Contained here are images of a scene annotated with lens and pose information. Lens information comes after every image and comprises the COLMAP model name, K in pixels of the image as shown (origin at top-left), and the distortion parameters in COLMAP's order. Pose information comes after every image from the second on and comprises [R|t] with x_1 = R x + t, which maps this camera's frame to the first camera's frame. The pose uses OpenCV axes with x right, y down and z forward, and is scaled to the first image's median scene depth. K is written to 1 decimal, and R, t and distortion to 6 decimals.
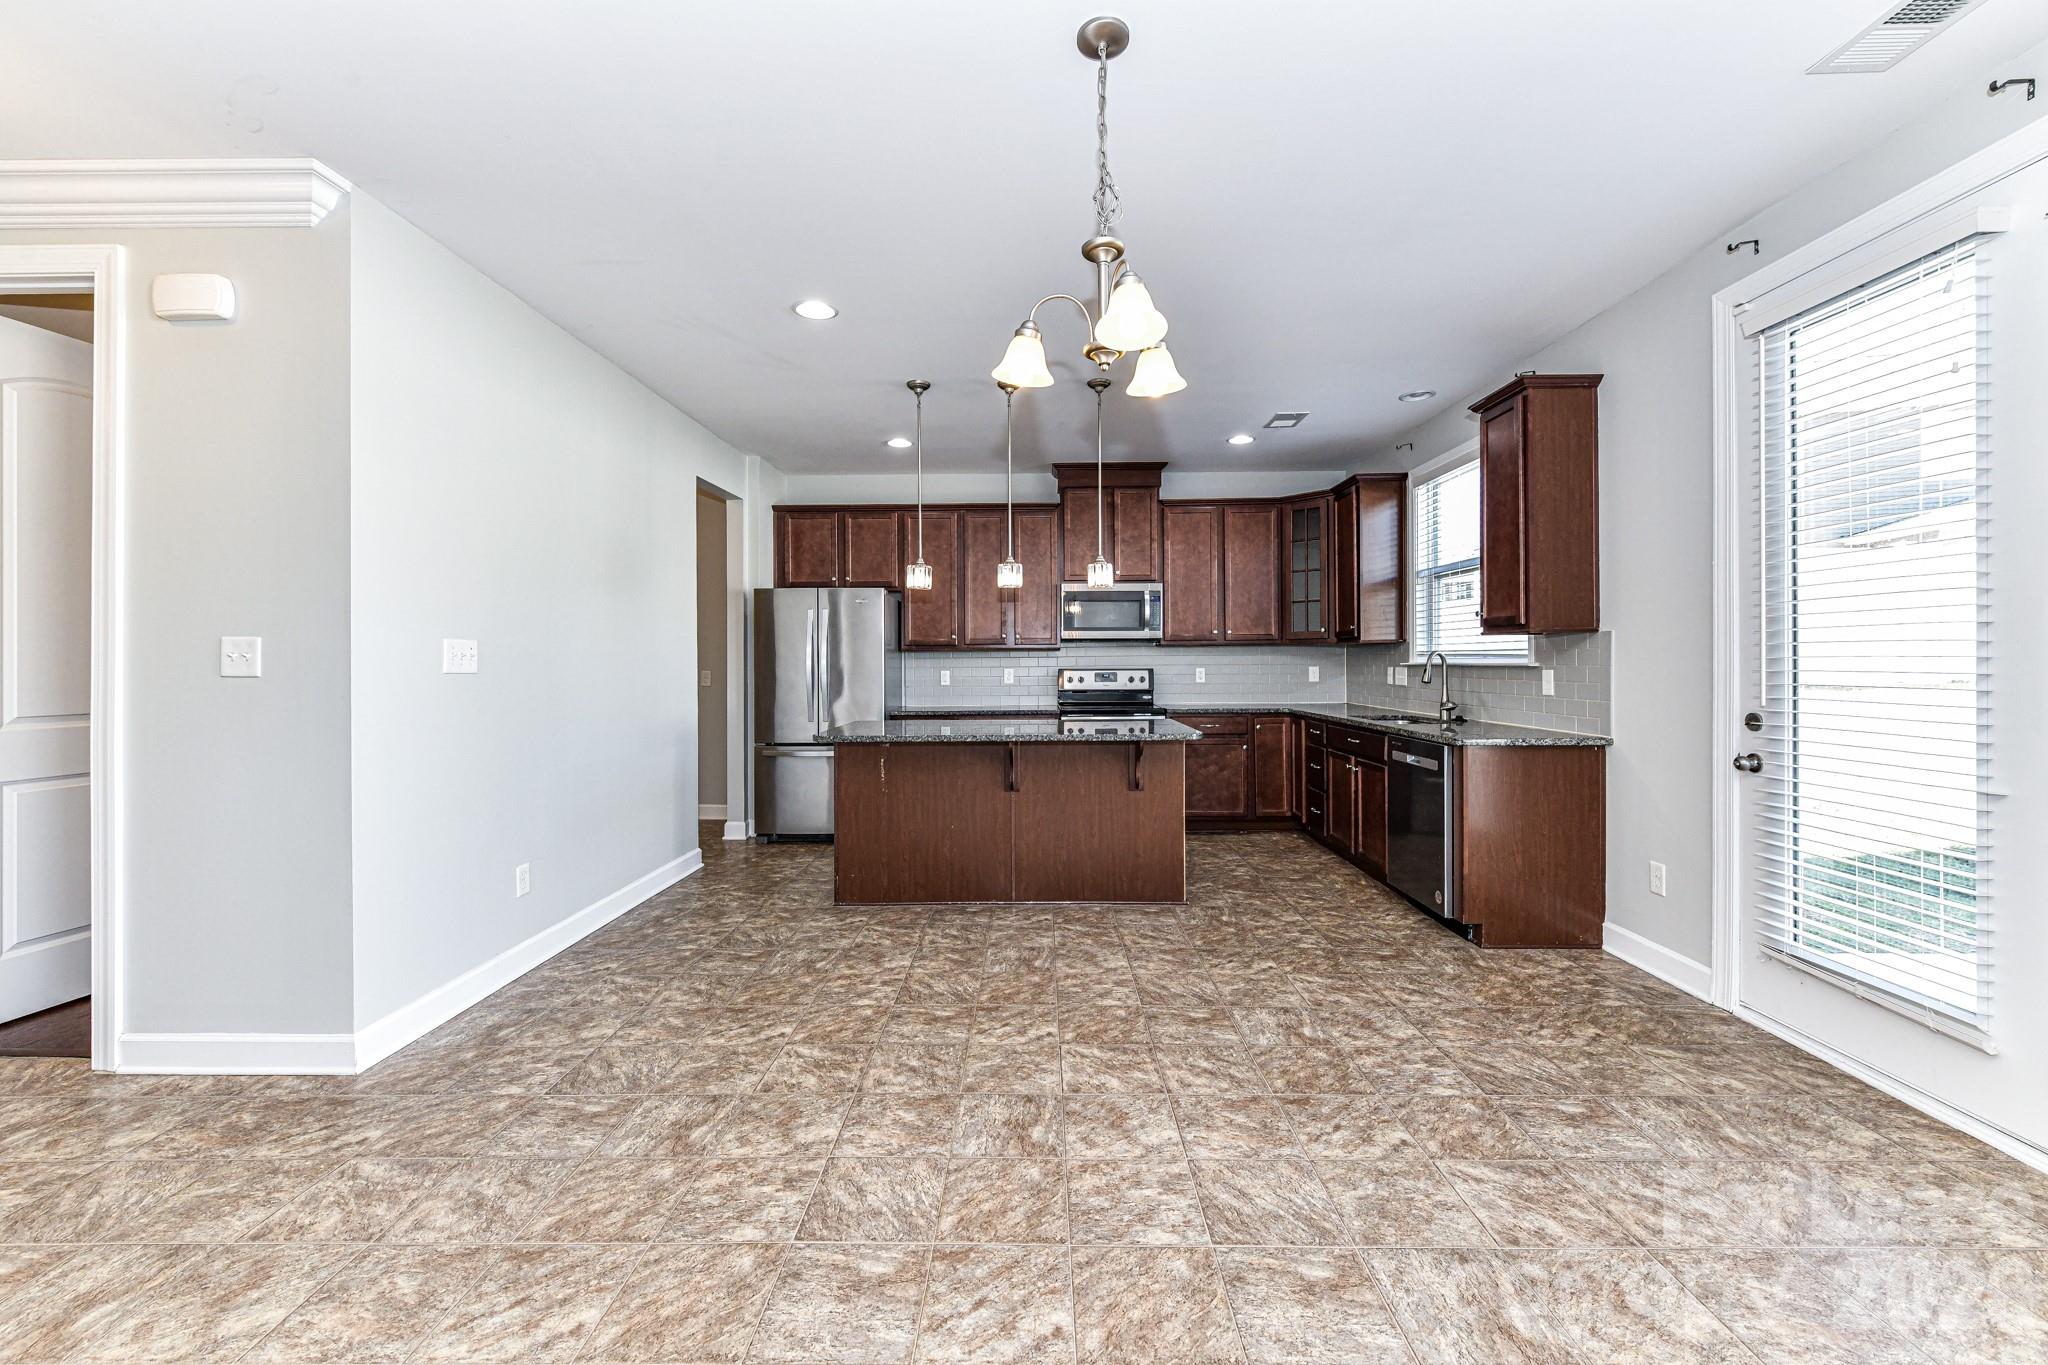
lens RADIAL K [[812.0, 0, 1031.3], [0, 812.0, 656.1], [0, 0, 1]] dist [-0.000059, -0.001509]
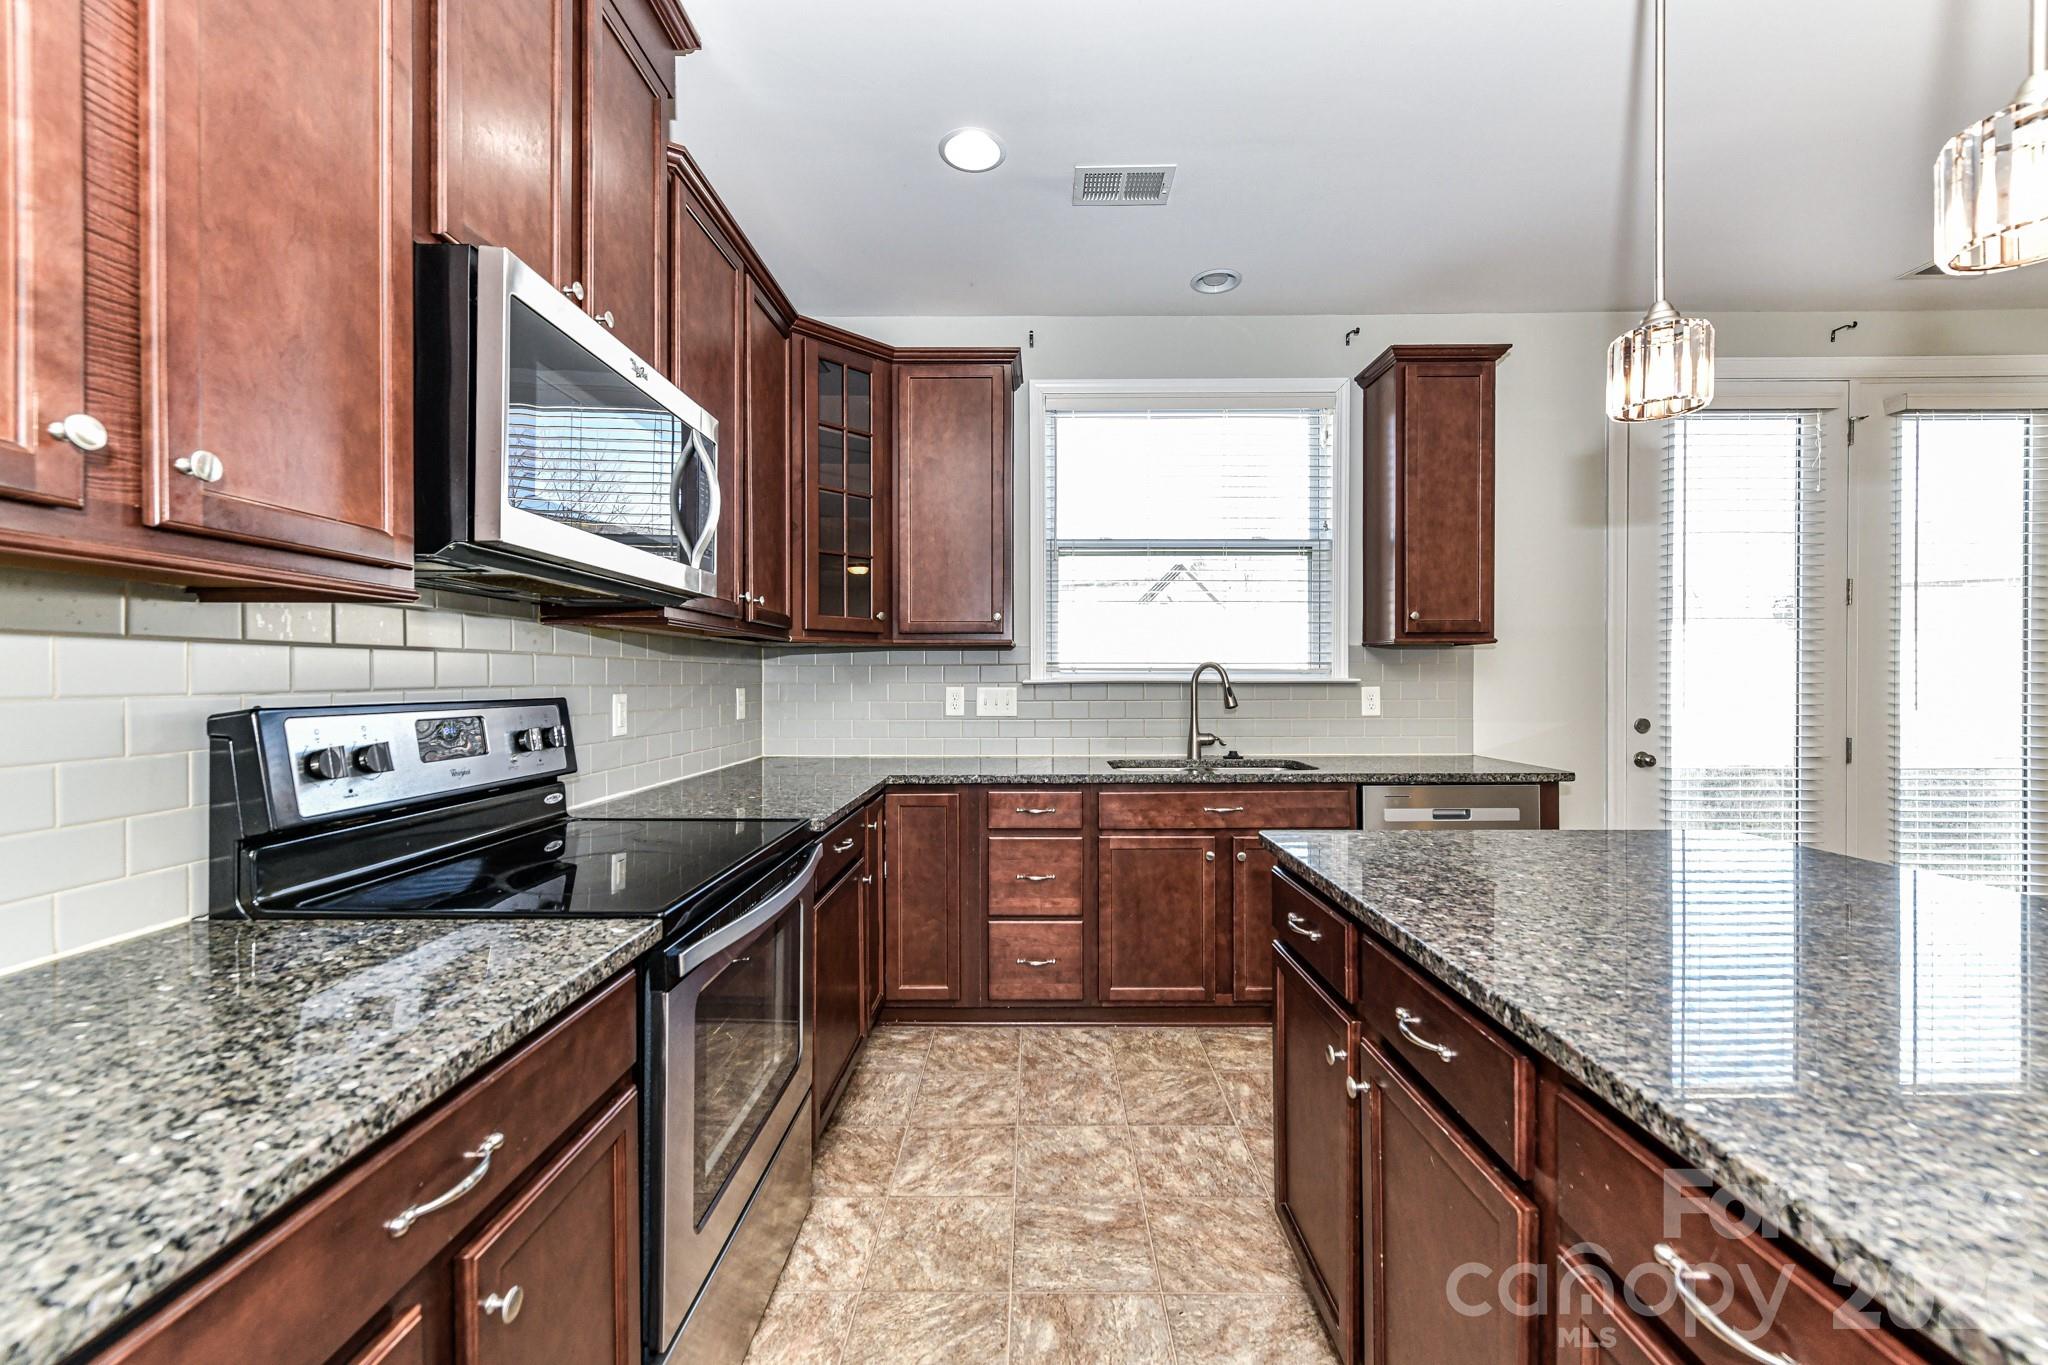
lens RADIAL K [[812.0, 0, 1038.5], [0, 812.0, 683.4], [0, 0, 1]] dist [-0.000059, -0.001509]
pose [[-0.000366, -0.000876, 1.000000, -0.166490], [-0.004414, 0.999990, 0.000875, 0.010338], [-0.999990, -0.004414, -0.000370, 0.978151]]
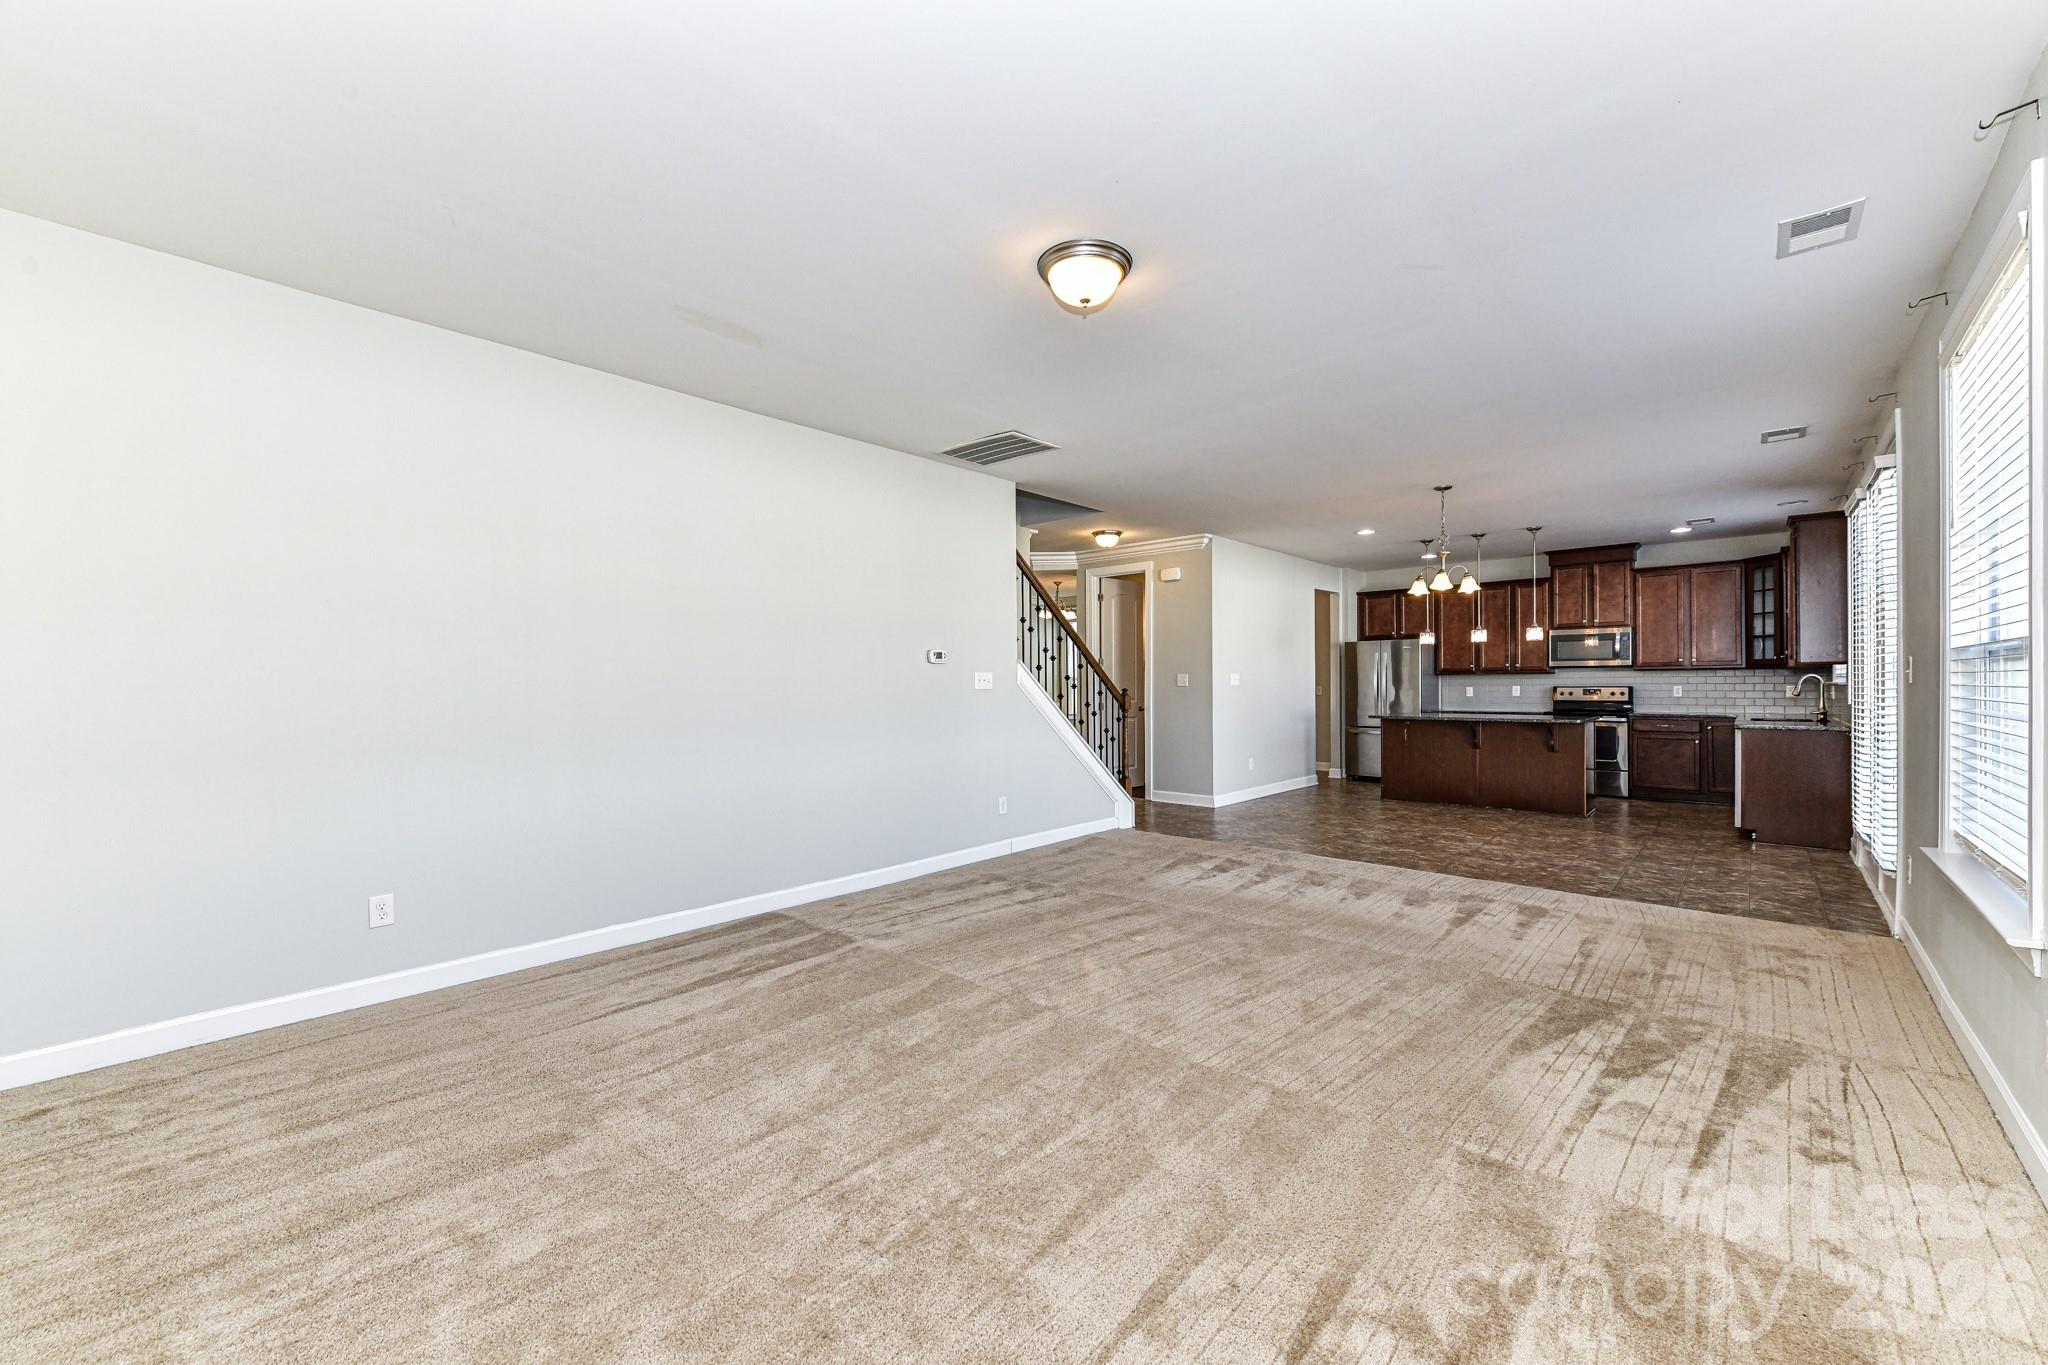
lens RADIAL K [[812.0, 0, 1019.8], [0, 812.0, 686.5], [0, 0, 1]] dist [-0.000059, -0.001509]
pose [[0.745112, 0.002474, -0.666935, 0.351731], [0.006216, 0.999924, 0.010654, -0.007021], [0.666910, -0.012084, 0.745040, -0.902193]]
